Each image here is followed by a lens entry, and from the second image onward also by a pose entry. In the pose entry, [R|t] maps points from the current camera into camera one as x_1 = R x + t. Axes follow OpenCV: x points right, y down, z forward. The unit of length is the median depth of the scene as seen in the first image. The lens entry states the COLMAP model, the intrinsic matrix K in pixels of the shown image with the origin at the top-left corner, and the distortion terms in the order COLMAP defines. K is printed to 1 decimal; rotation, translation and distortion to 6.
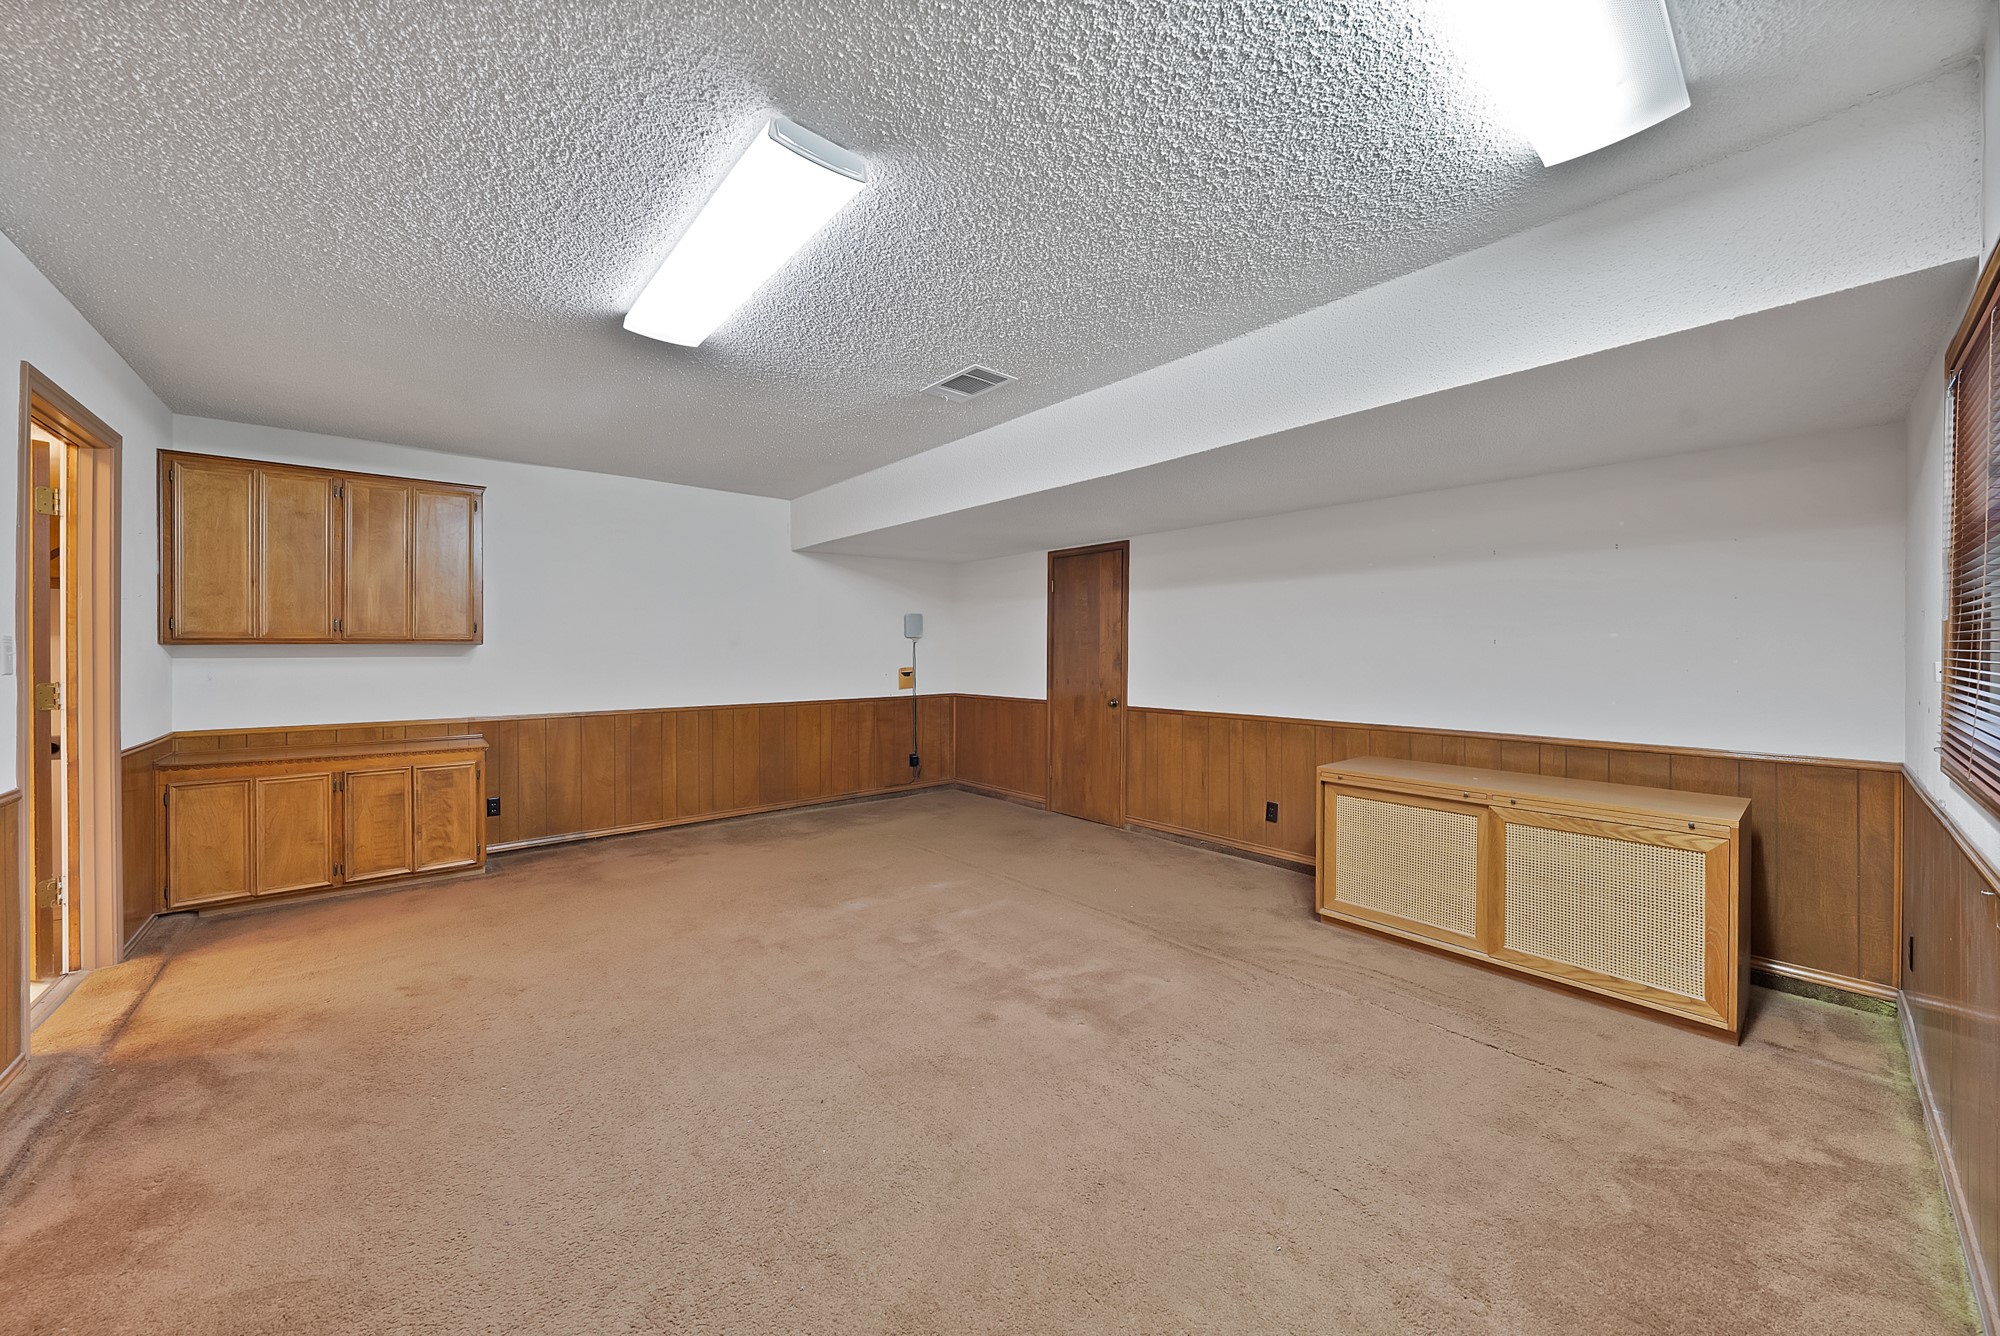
lens RADIAL K [[702.9, 0, 986.6], [0, 702.9, 656.5], [0, 0, 1]] dist [-0.010123, 0.002969]
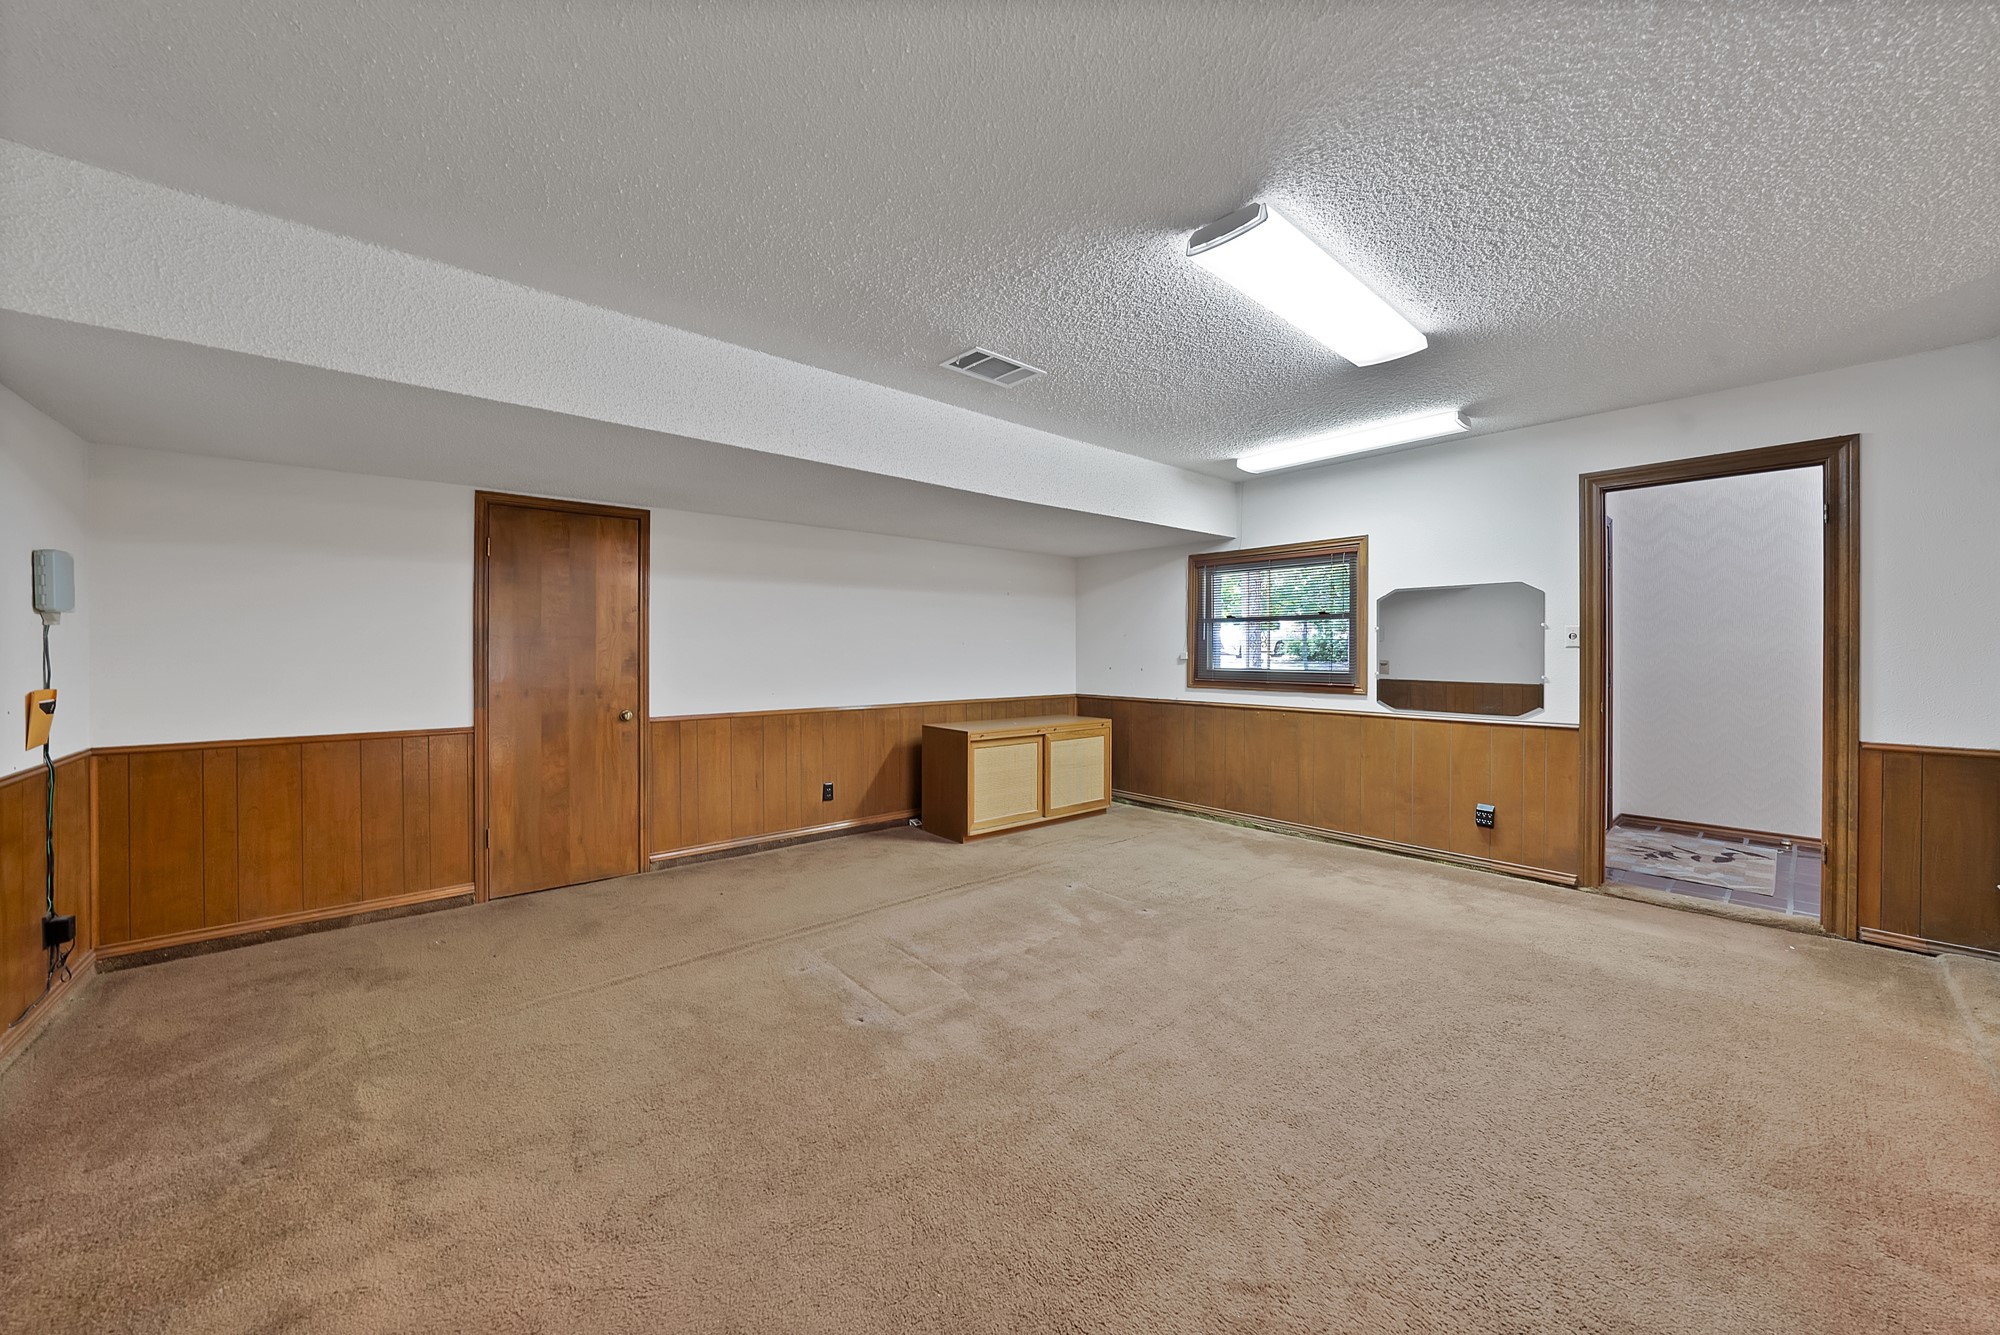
lens RADIAL K [[702.9, 0, 988.4], [0, 702.9, 656.3], [0, 0, 1]] dist [-0.010123, 0.002969]
pose [[0.008116, -0.005103, 0.999954, -0.613609], [0.007996, 0.999955, 0.005038, -0.000424], [-0.999935, 0.007954, 0.008156, 0.621207]]
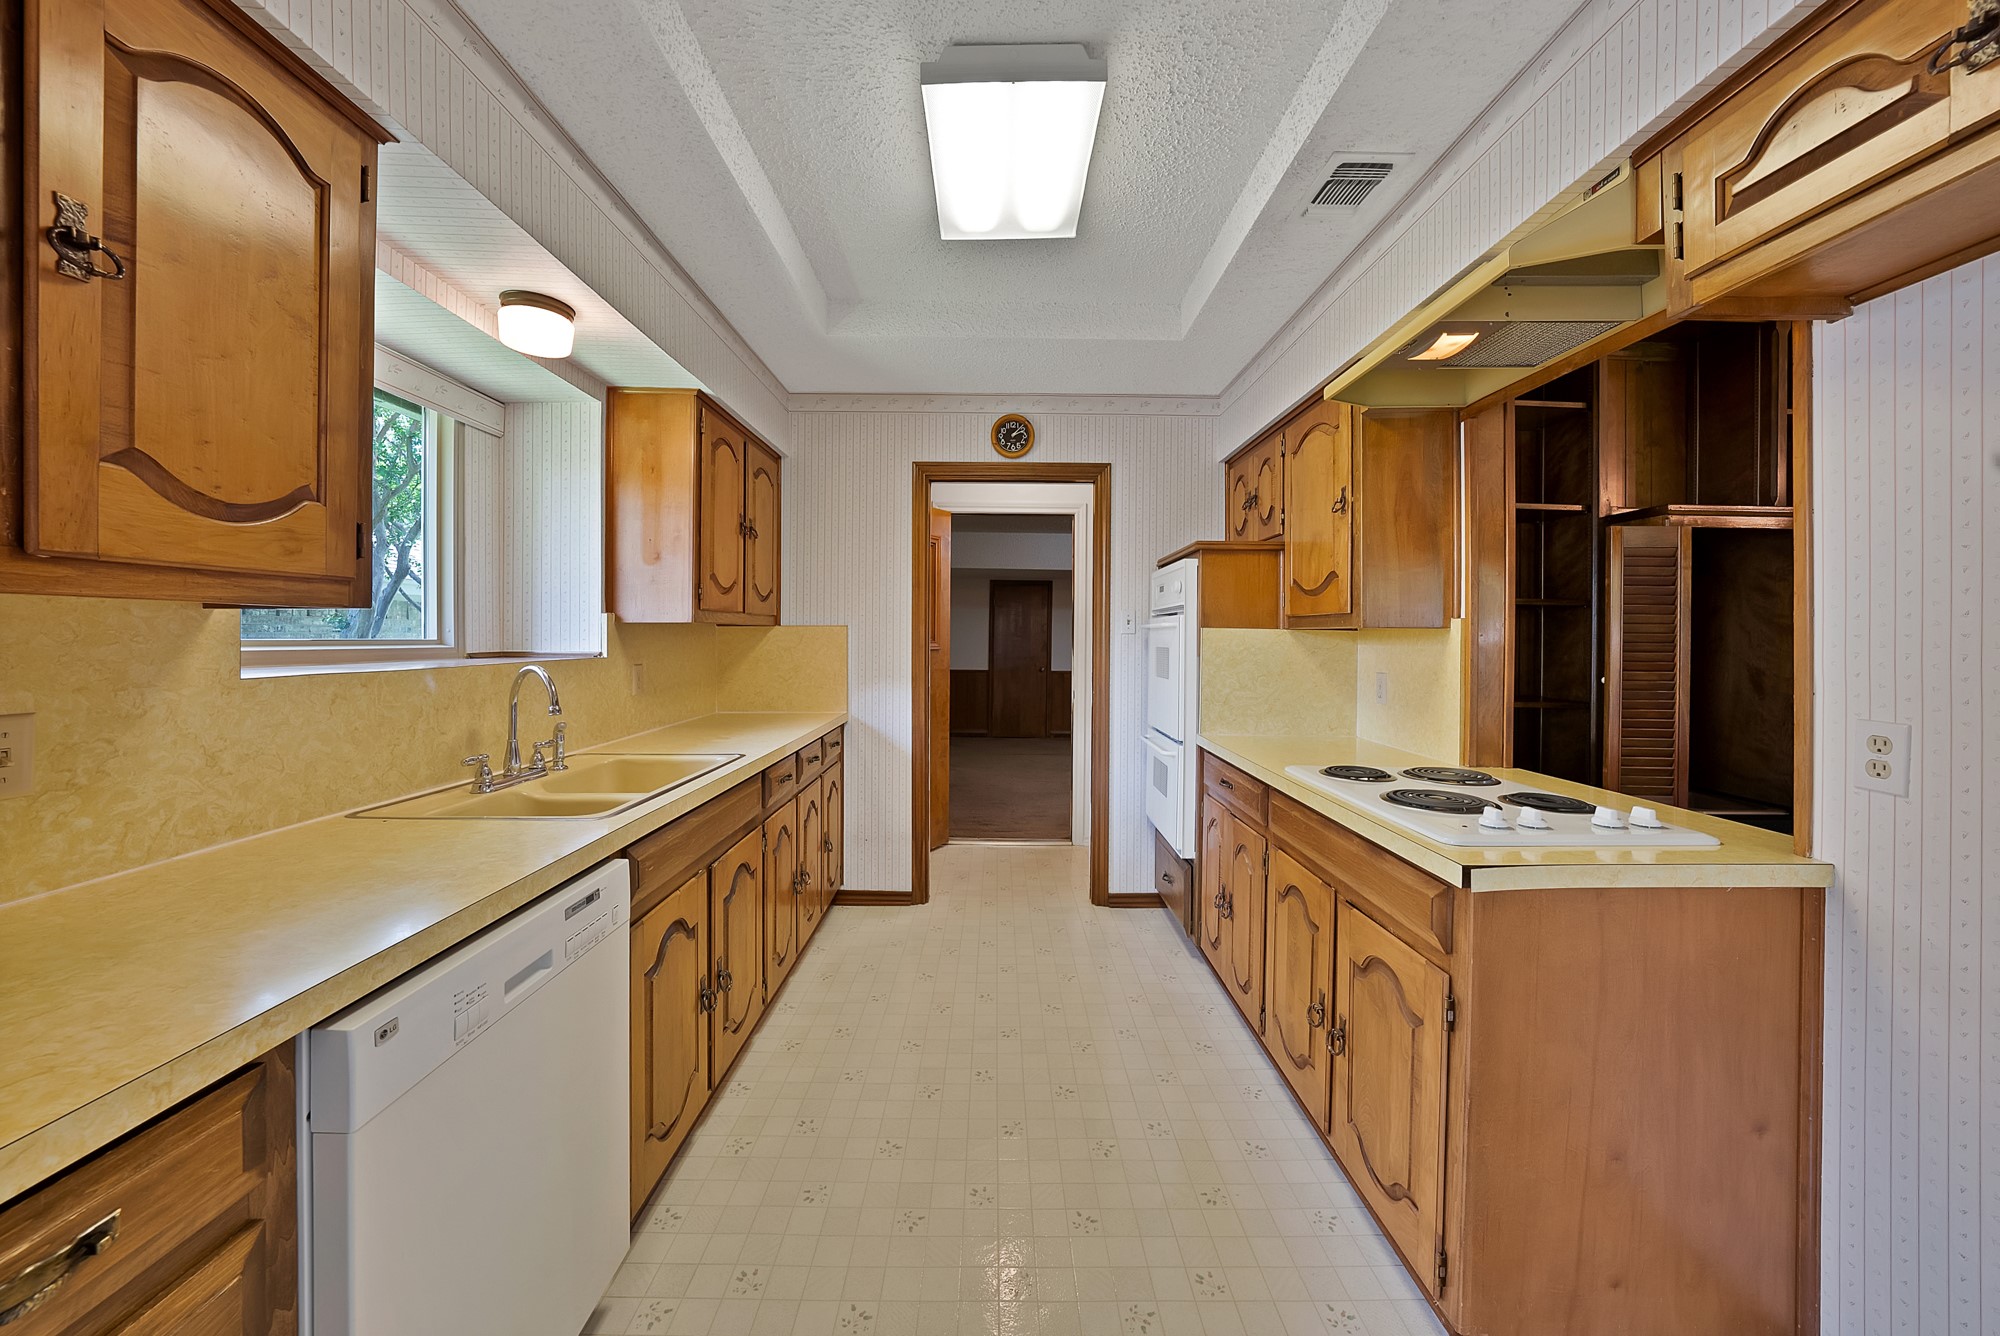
lens RADIAL K [[702.9, 0, 993.4], [0, 702.9, 653.6], [0, 0, 1]] dist [-0.010123, 0.002969]
pose [[0.649836, -0.003266, 0.760068, -1.337905], [0.000878, 0.999993, 0.003547, 0.019620], [-0.760074, -0.001637, 0.649834, -0.089853]]
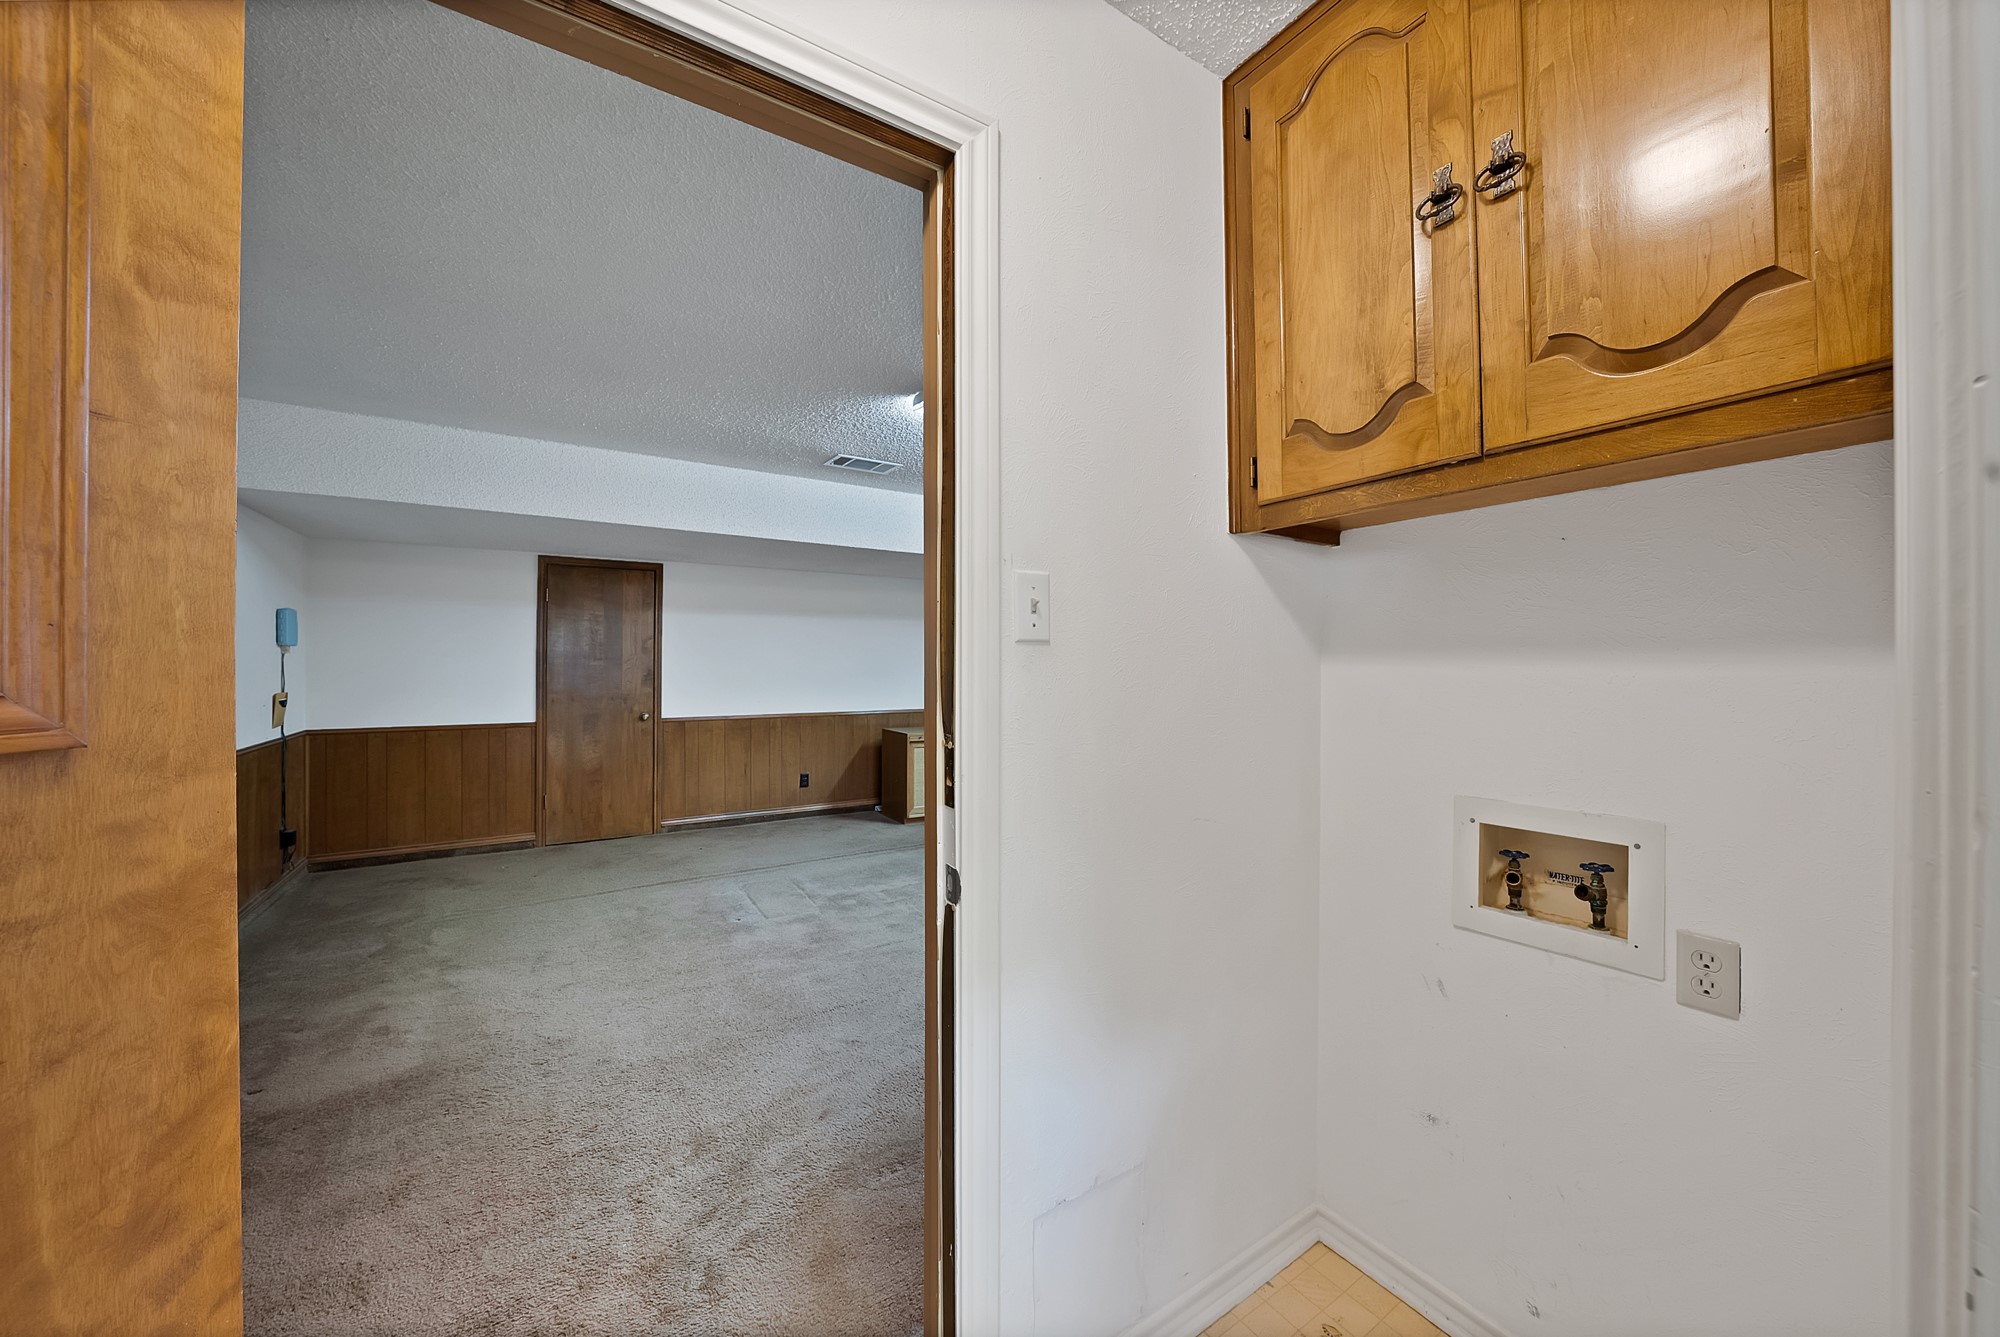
lens RADIAL K [[702.9, 0, 981.2], [0, 702.9, 664.6], [0, 0, 1]] dist [-0.010123, 0.002969]
pose [[0.161017, 0.002796, 0.986948, -0.800771], [0.005449, 0.999978, -0.003722, -0.004999], [-0.986937, 0.005977, 0.160999, 0.353268]]
